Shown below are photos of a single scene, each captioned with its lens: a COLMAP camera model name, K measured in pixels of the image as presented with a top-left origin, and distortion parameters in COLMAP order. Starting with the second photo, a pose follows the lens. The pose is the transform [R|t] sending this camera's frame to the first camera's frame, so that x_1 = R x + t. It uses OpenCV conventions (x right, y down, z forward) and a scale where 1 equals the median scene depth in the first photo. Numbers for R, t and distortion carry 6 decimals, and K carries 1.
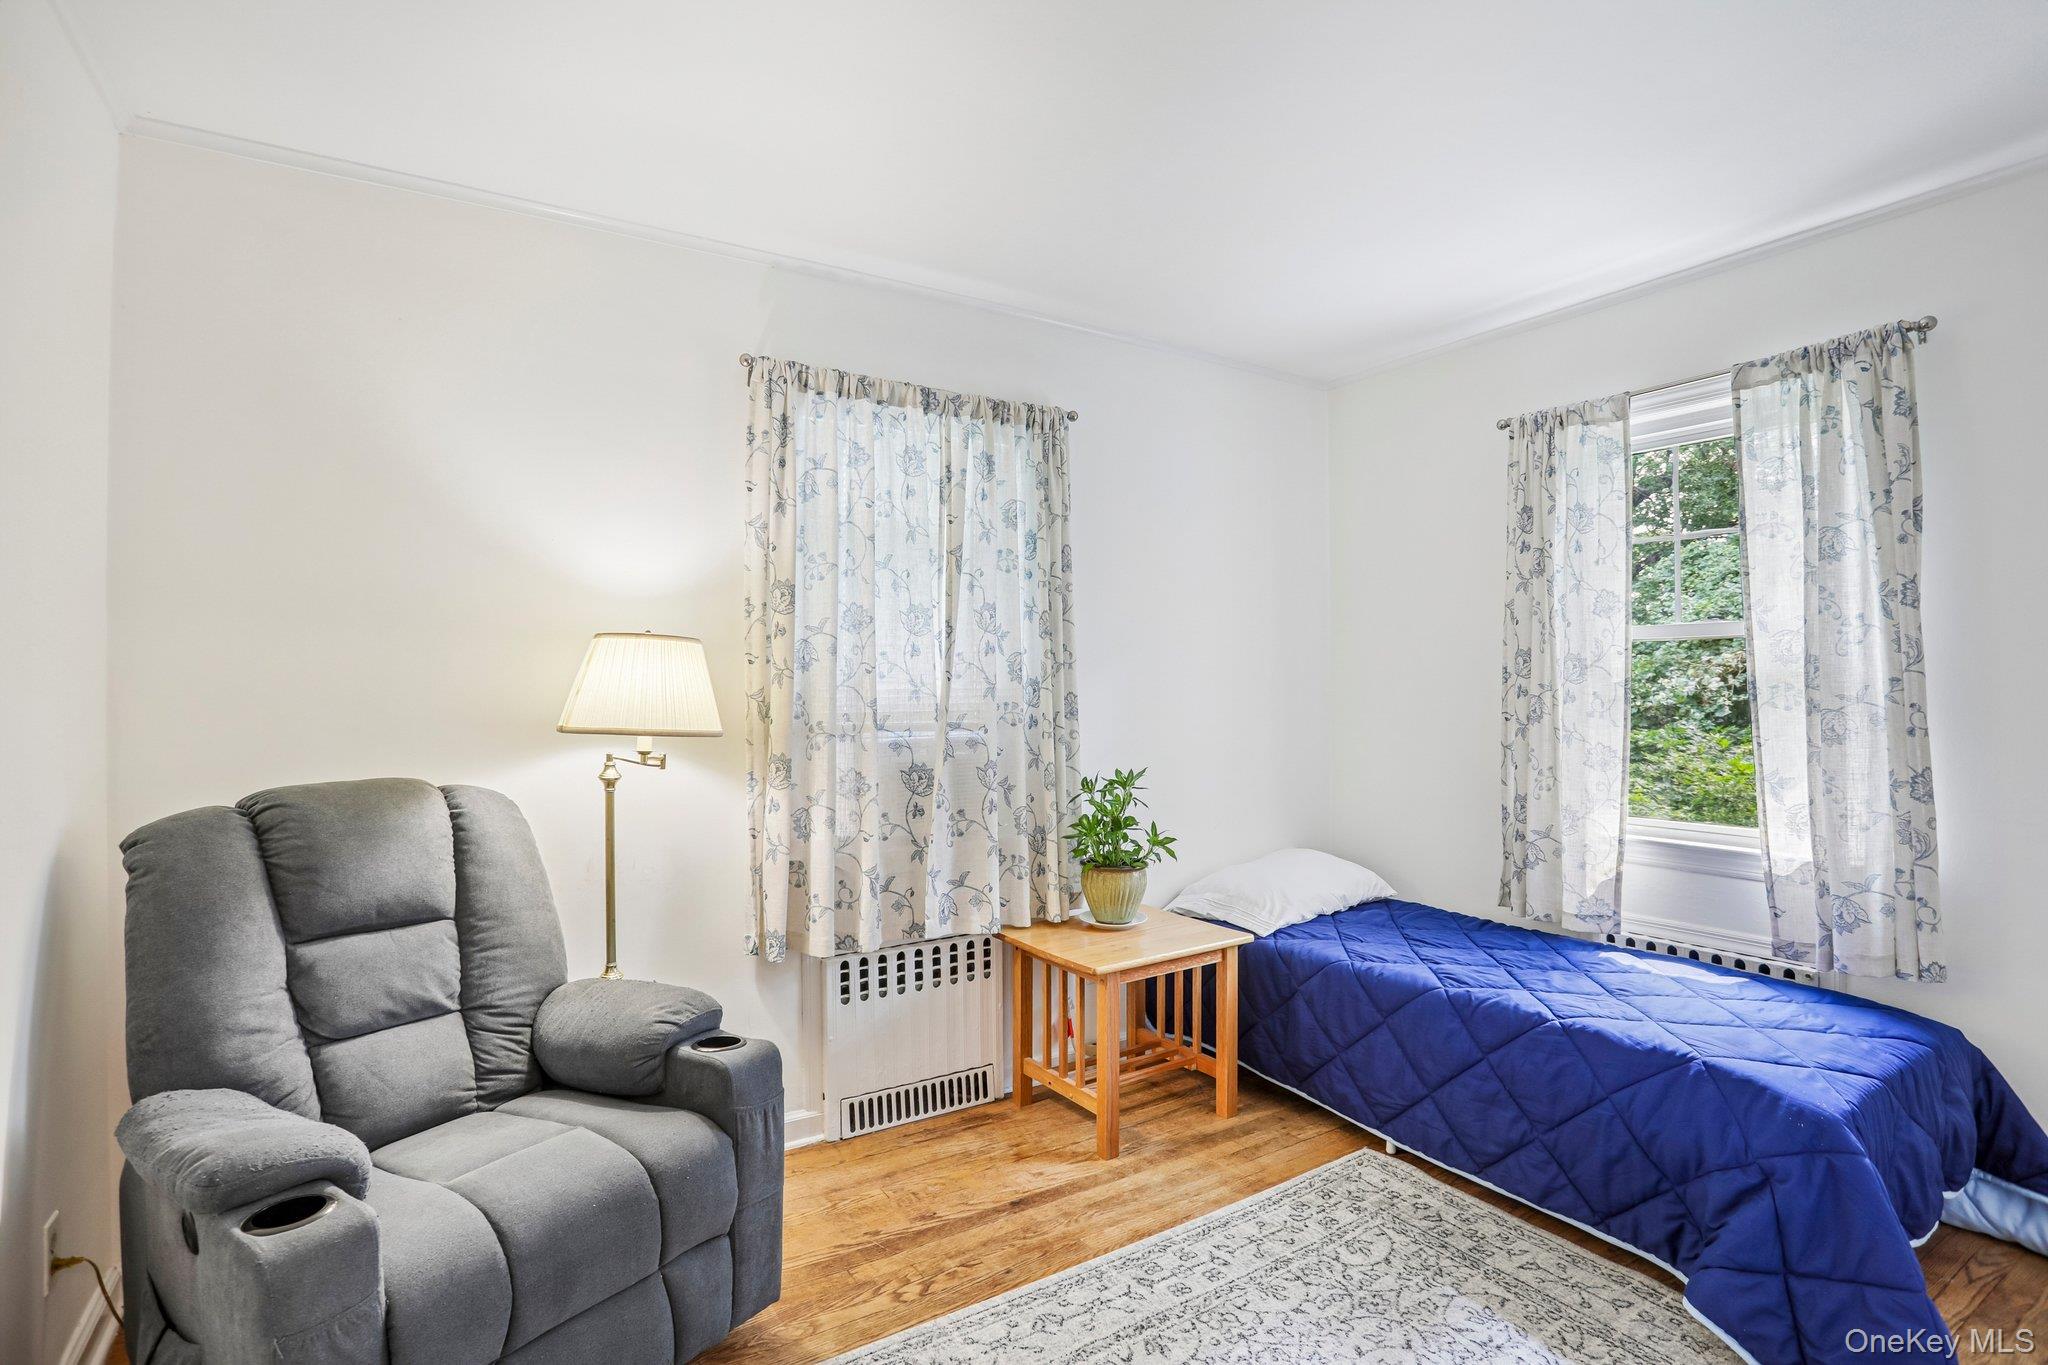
lens RADIAL K [[996.9, 0, 1007.1], [0, 996.9, 679.4], [0, 0, 1]] dist [-0.078374, 0.038601]
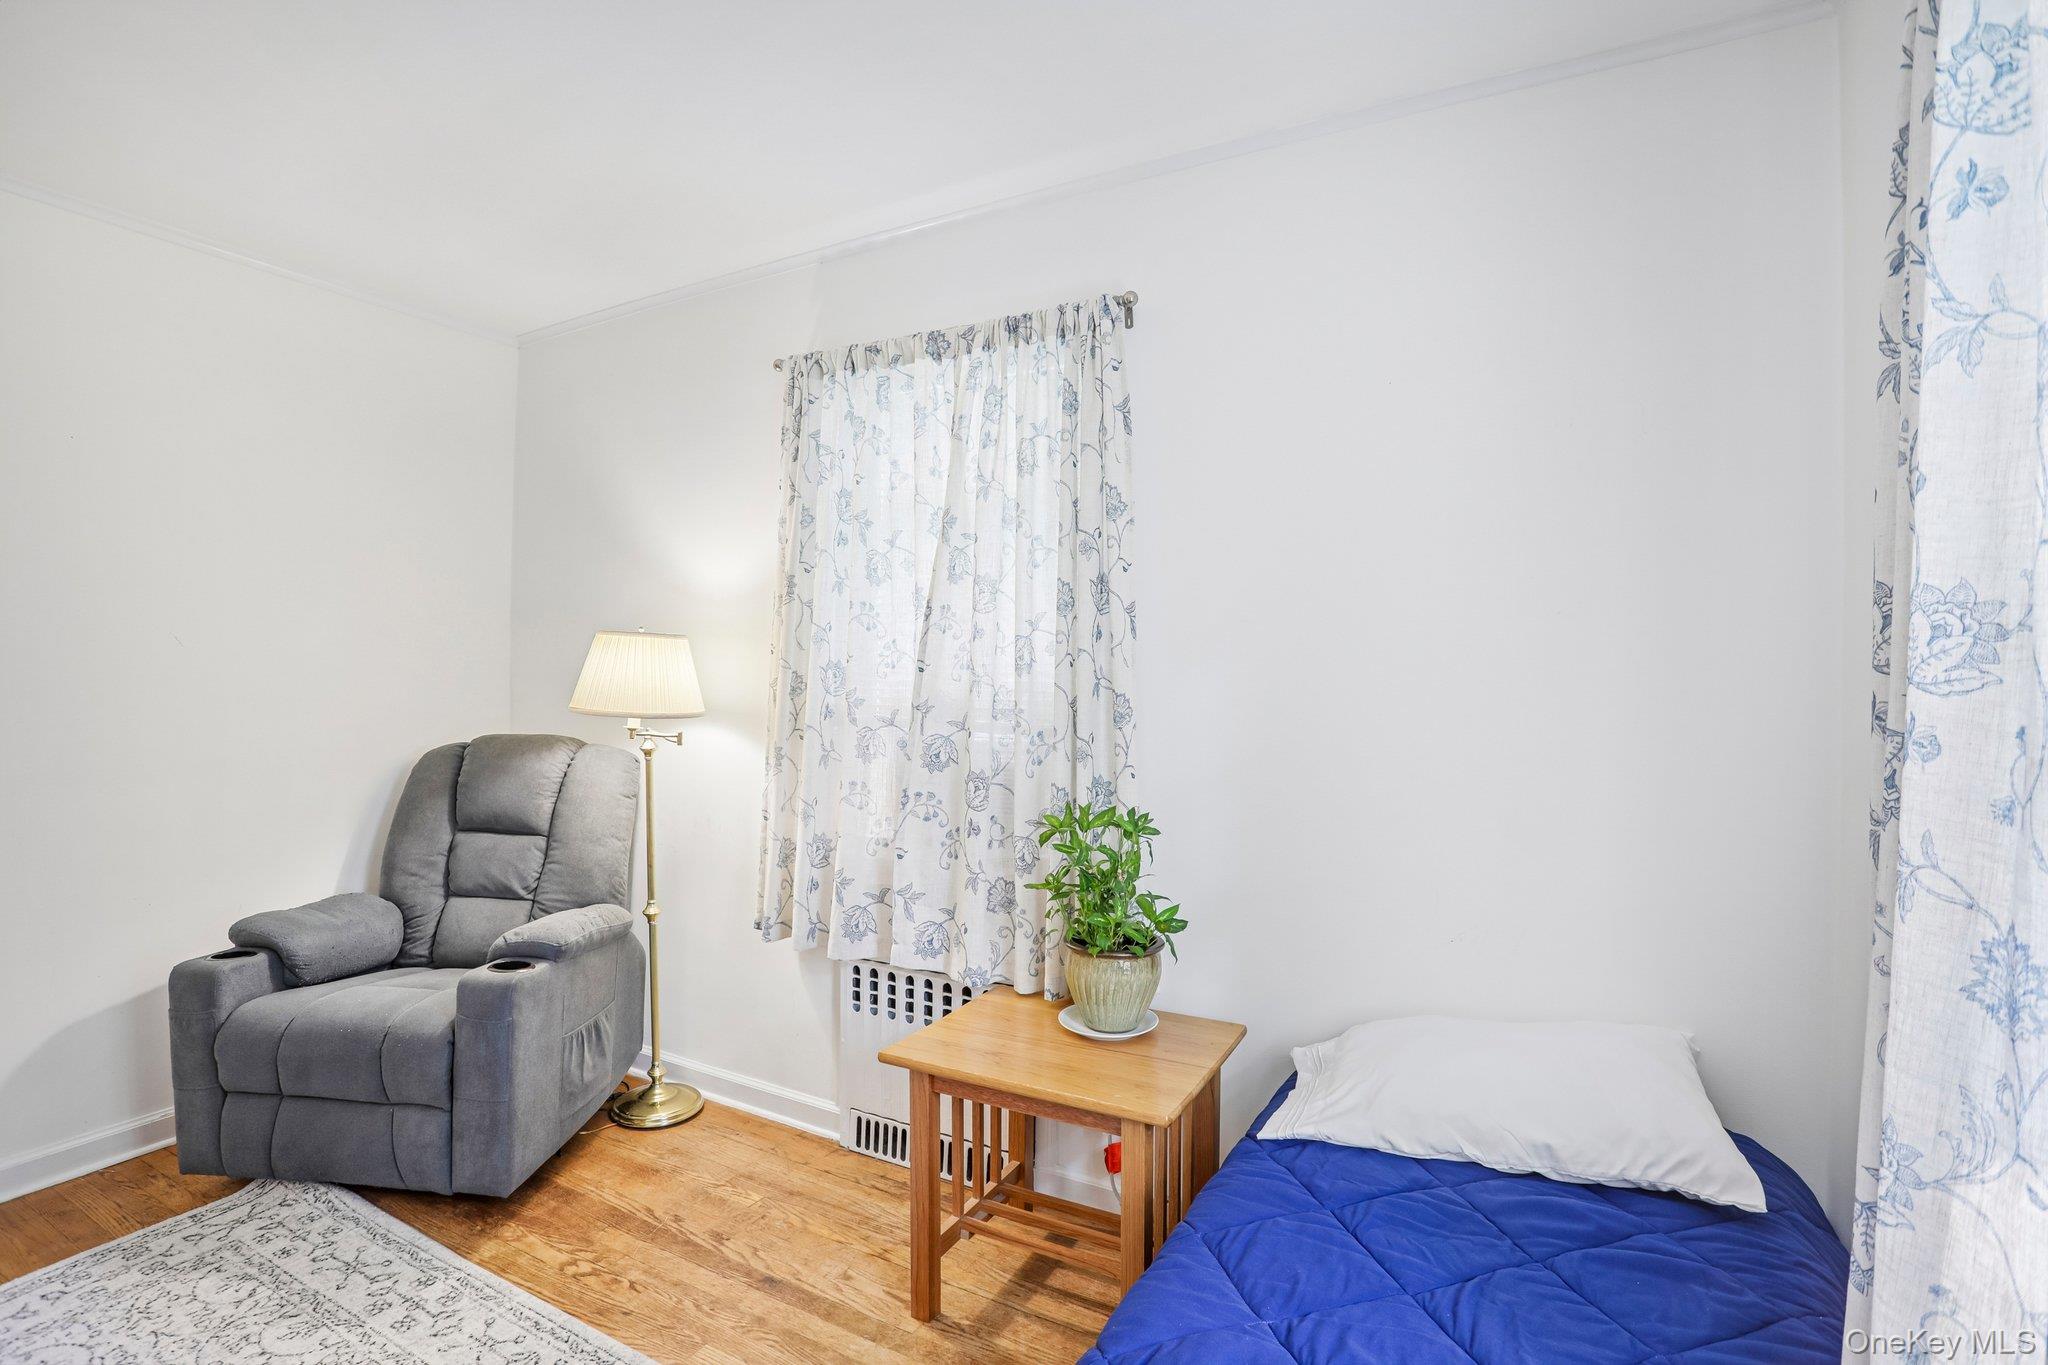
lens RADIAL K [[996.9, 0, 1007.1], [0, 996.9, 679.4], [0, 0, 1]] dist [-0.078374, 0.038601]
pose [[0.476147, 0.012418, -0.879278, 0.750327], [-0.007344, 0.999922, 0.010145, -0.001175], [0.879335, 0.001626, 0.476201, 0.685806]]
